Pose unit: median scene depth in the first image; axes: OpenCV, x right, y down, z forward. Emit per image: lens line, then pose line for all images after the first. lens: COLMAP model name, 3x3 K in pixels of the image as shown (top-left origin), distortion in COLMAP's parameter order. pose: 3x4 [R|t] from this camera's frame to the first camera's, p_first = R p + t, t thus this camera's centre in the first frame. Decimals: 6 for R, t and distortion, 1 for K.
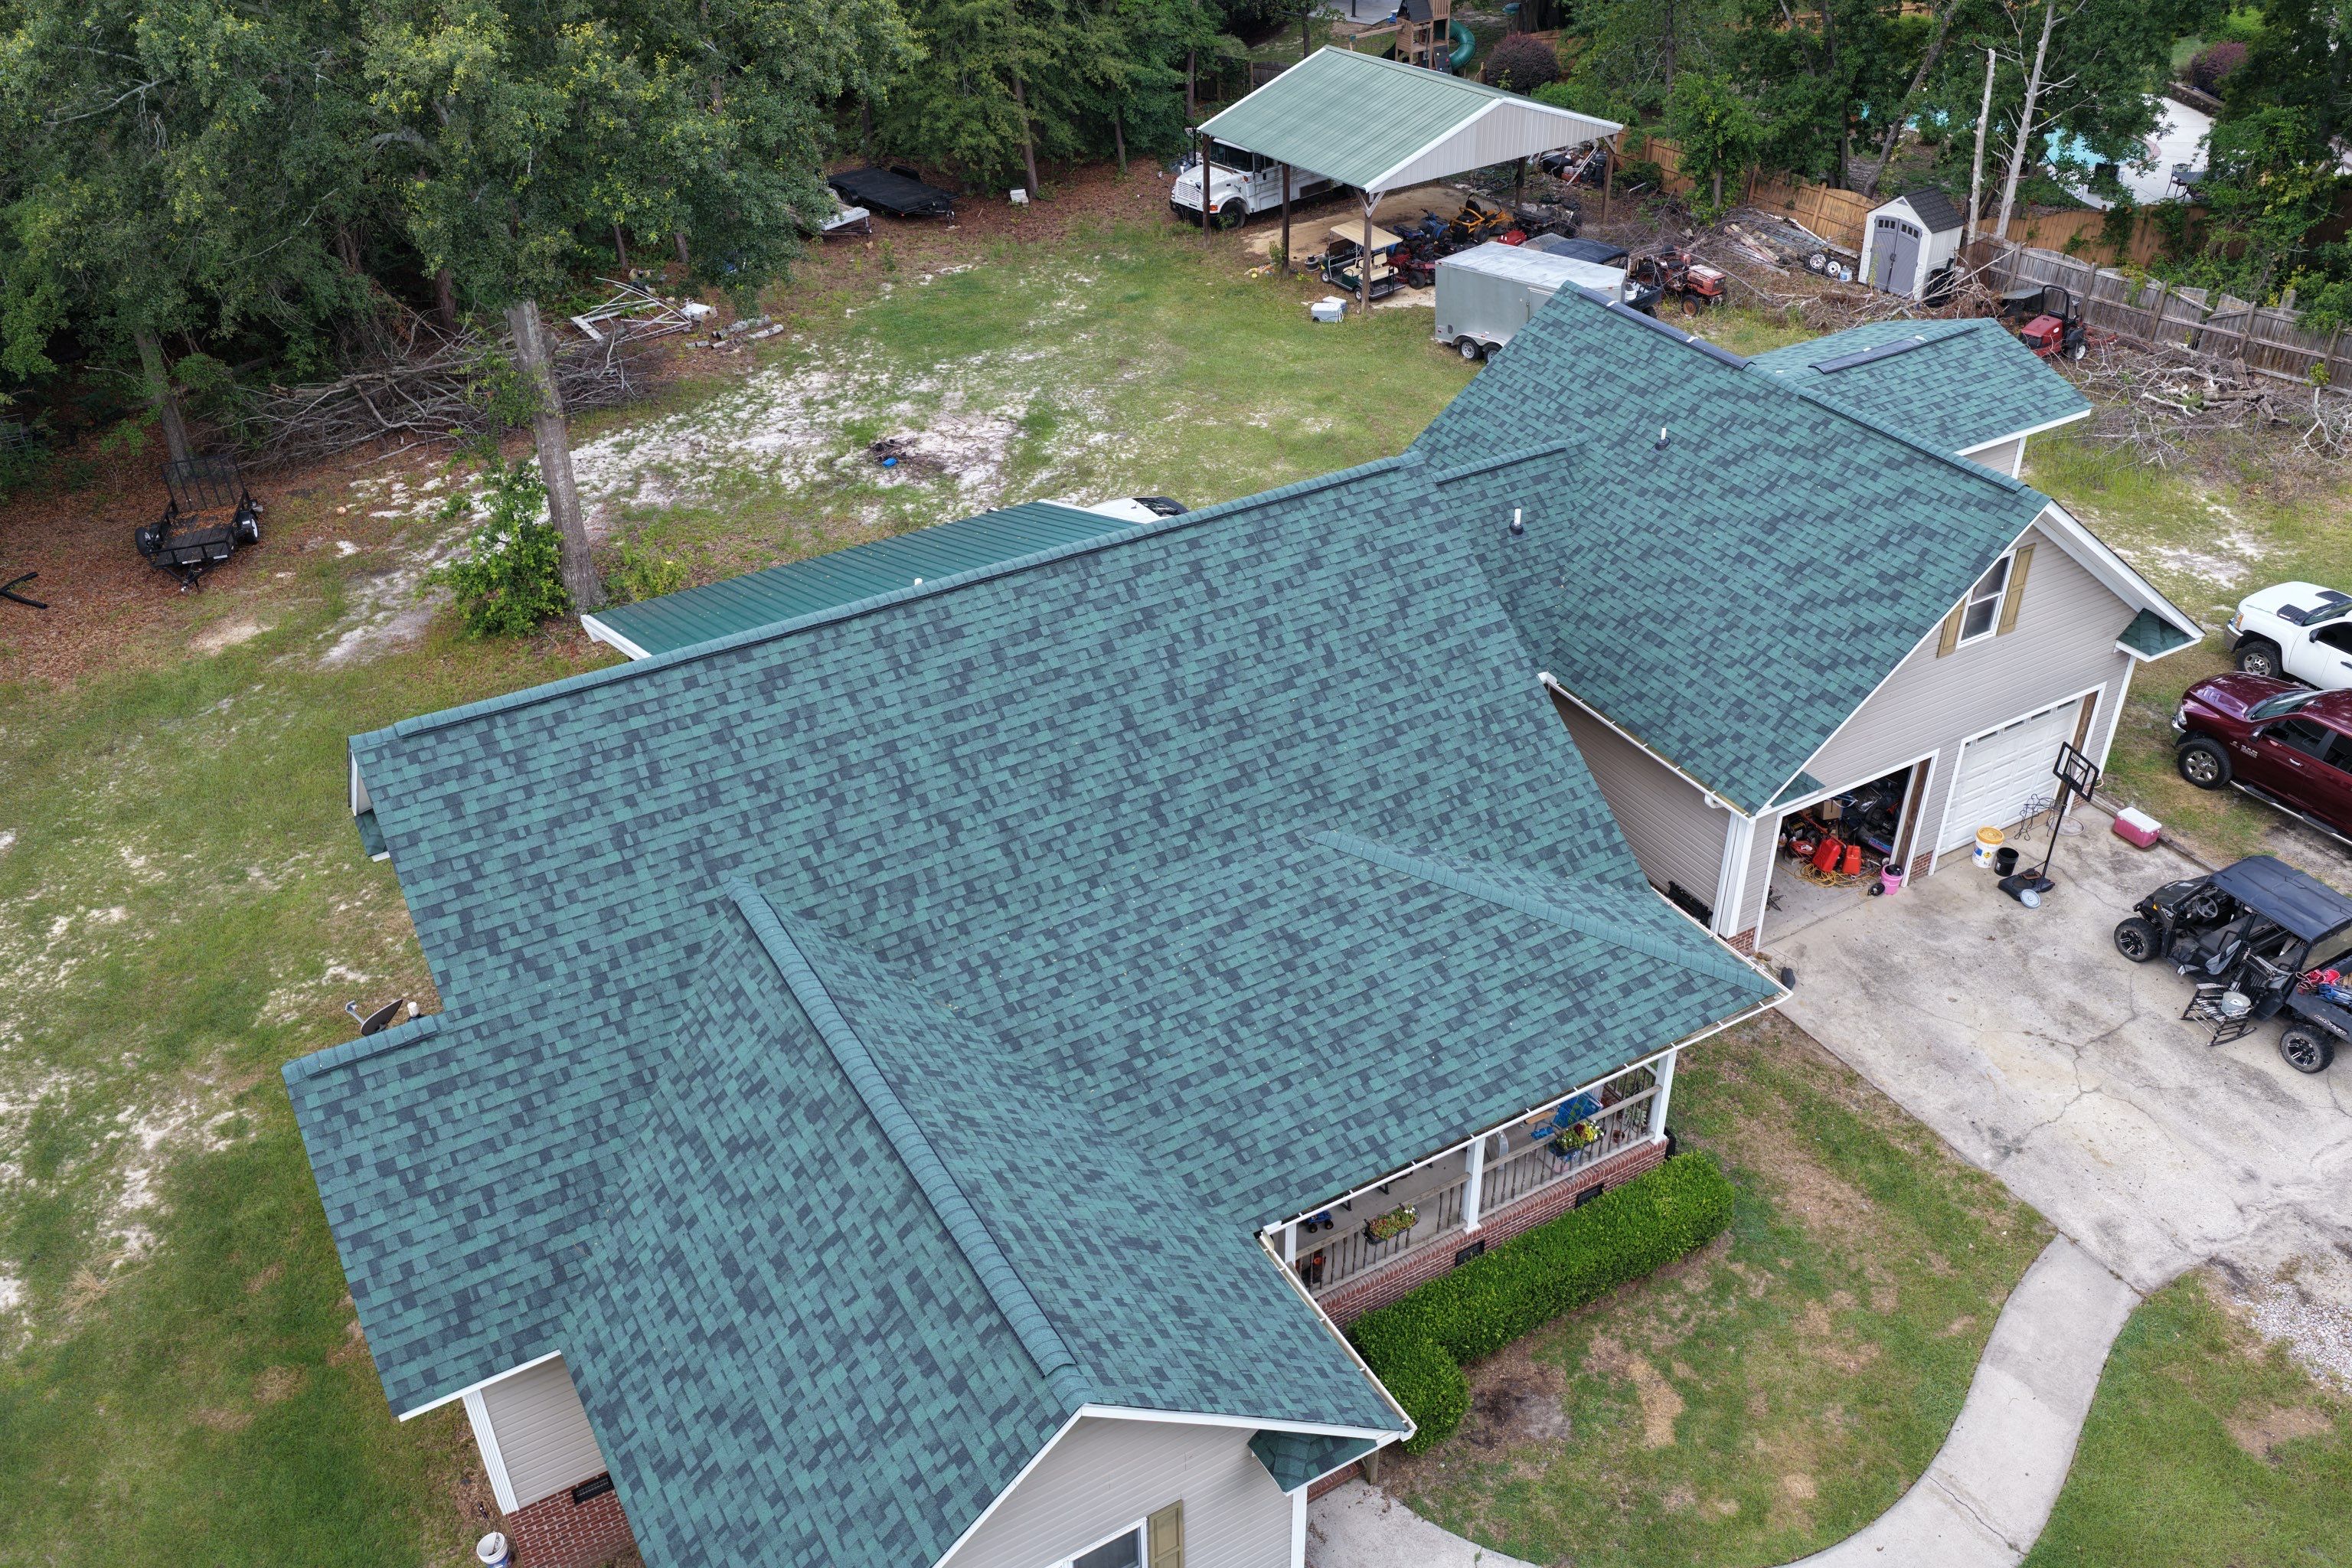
lens RADIAL K [[1955.0, 0, 1184.9], [0, 1955.0, 777.1], [0, 0, 1]] dist [-0.014599, 0.042520]
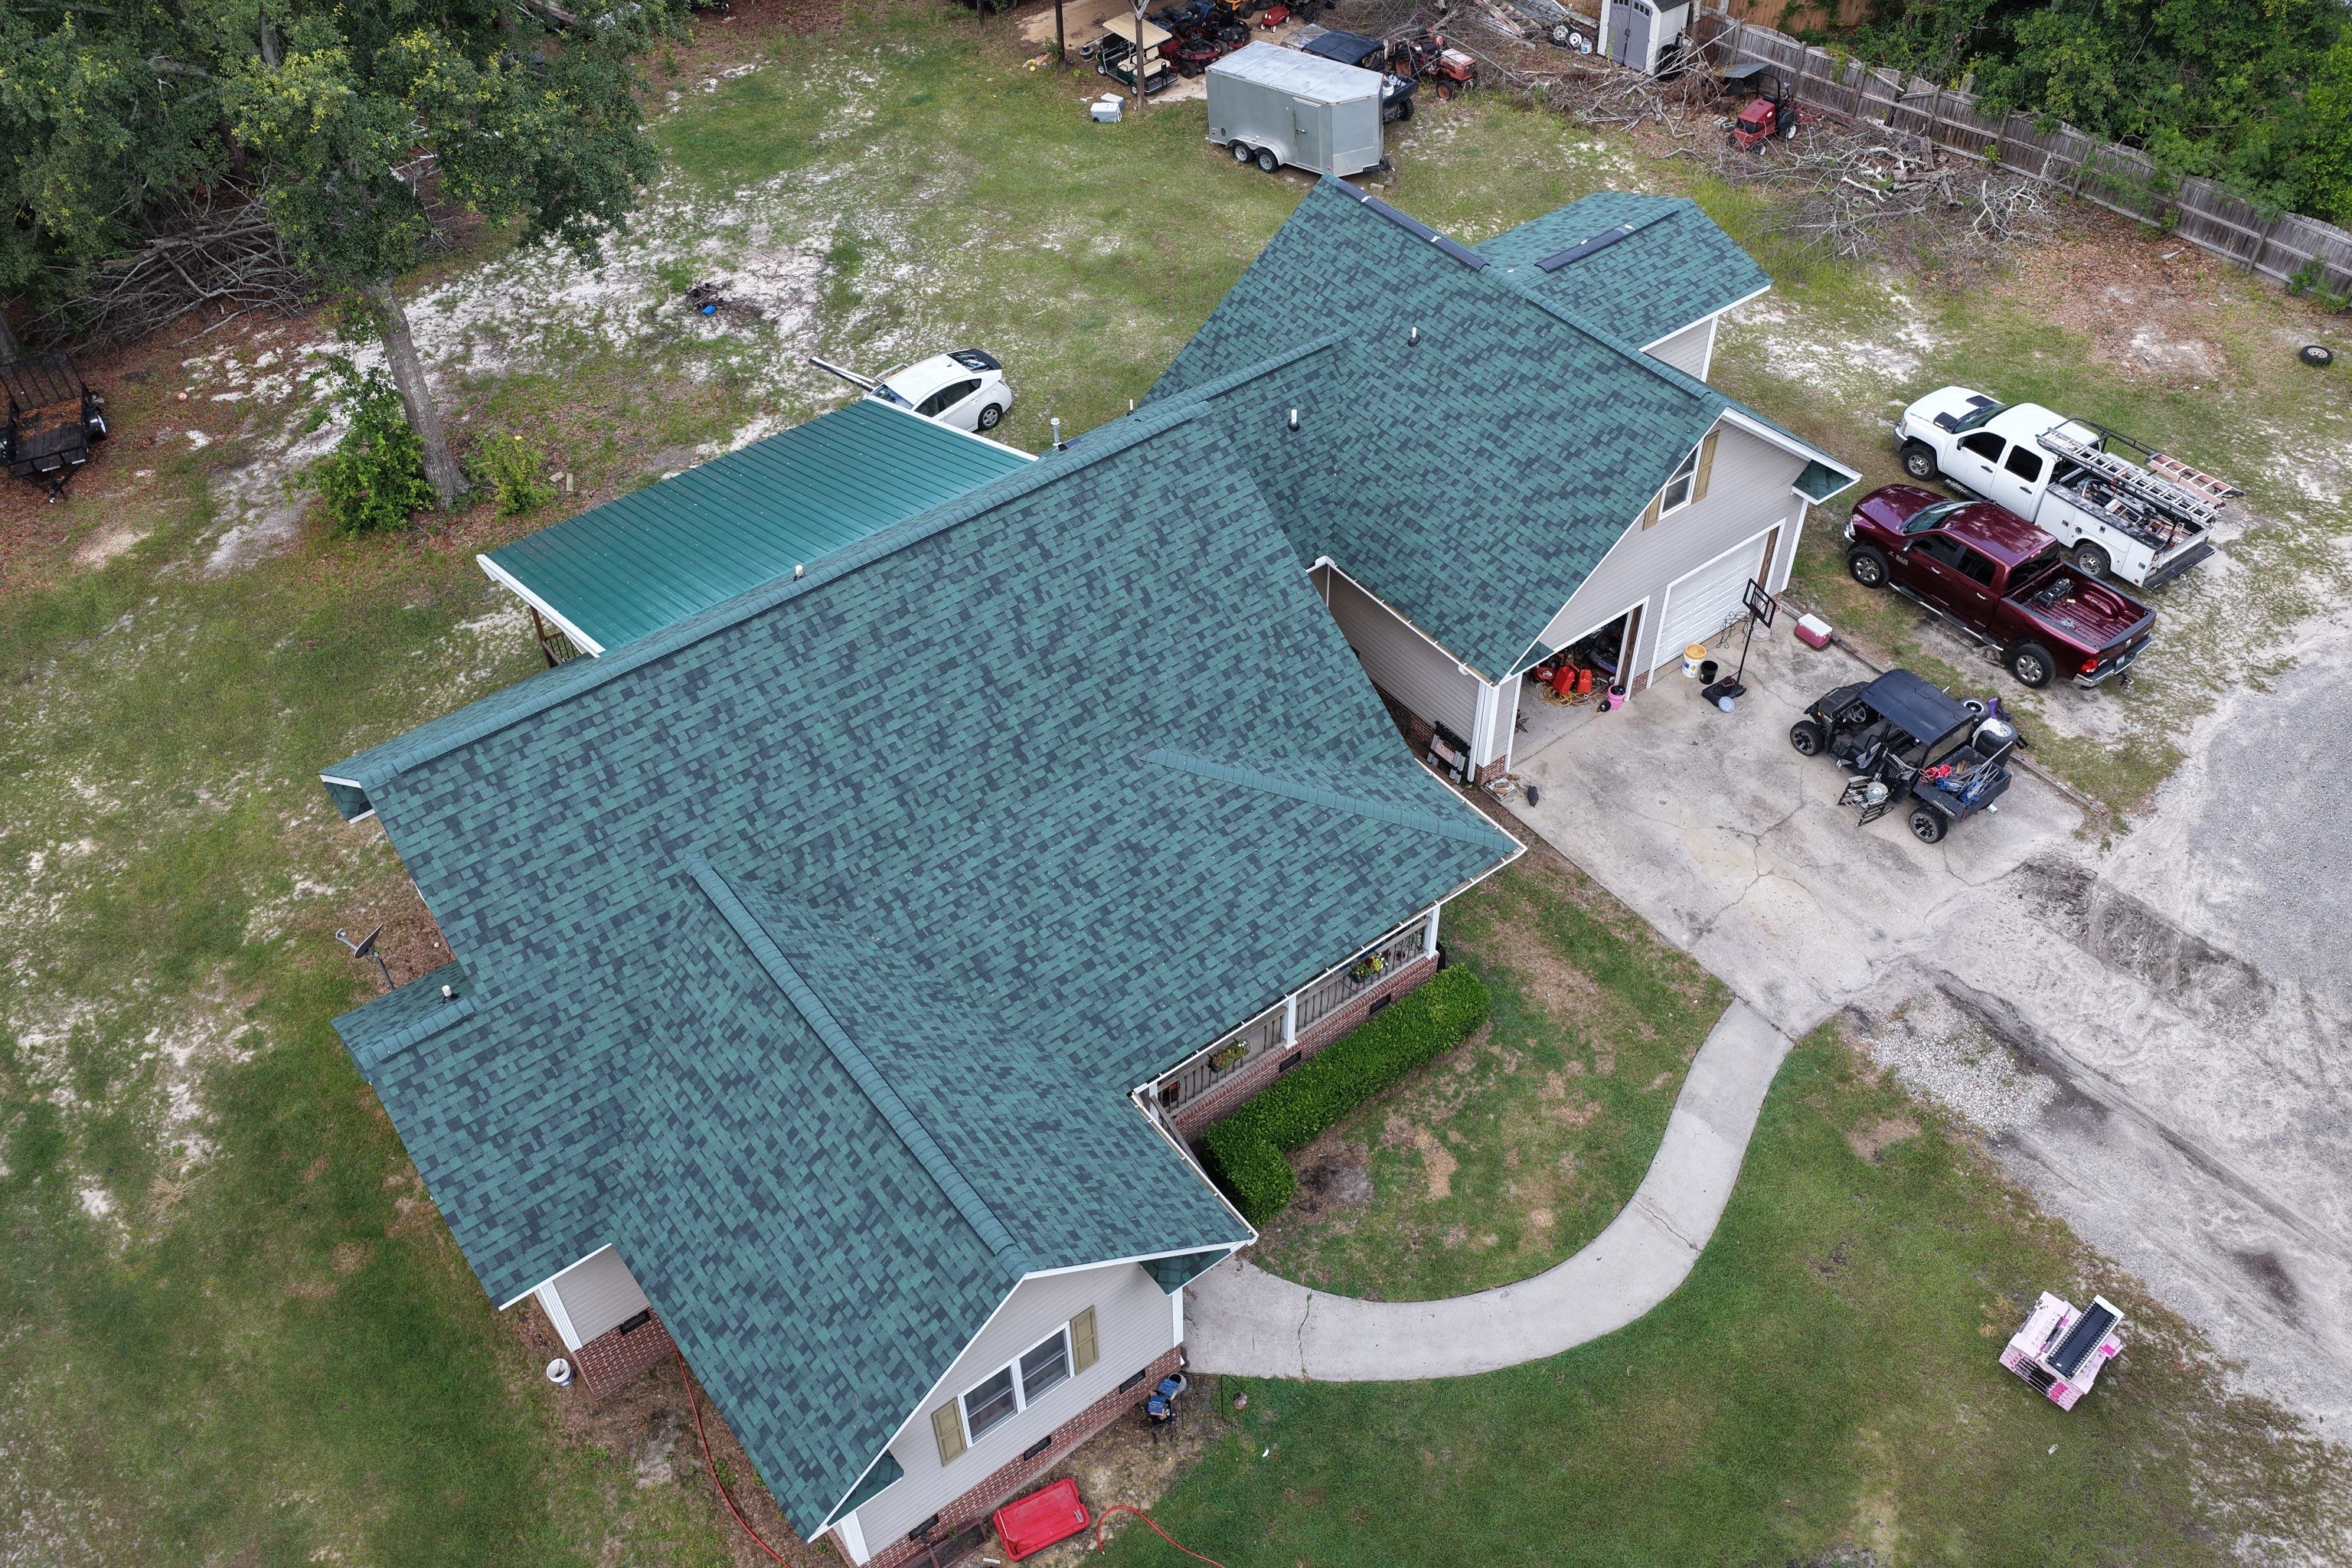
lens RADIAL K [[1955.0, 0, 1184.9], [0, 1955.0, 777.1], [0, 0, 1]] dist [-0.014599, 0.042520]
pose [[0.992252, -0.088093, 0.087613, -0.018342], [0.069904, 0.978809, 0.192477, -0.184980], [-0.102712, -0.184861, 0.977383, -0.206650]]
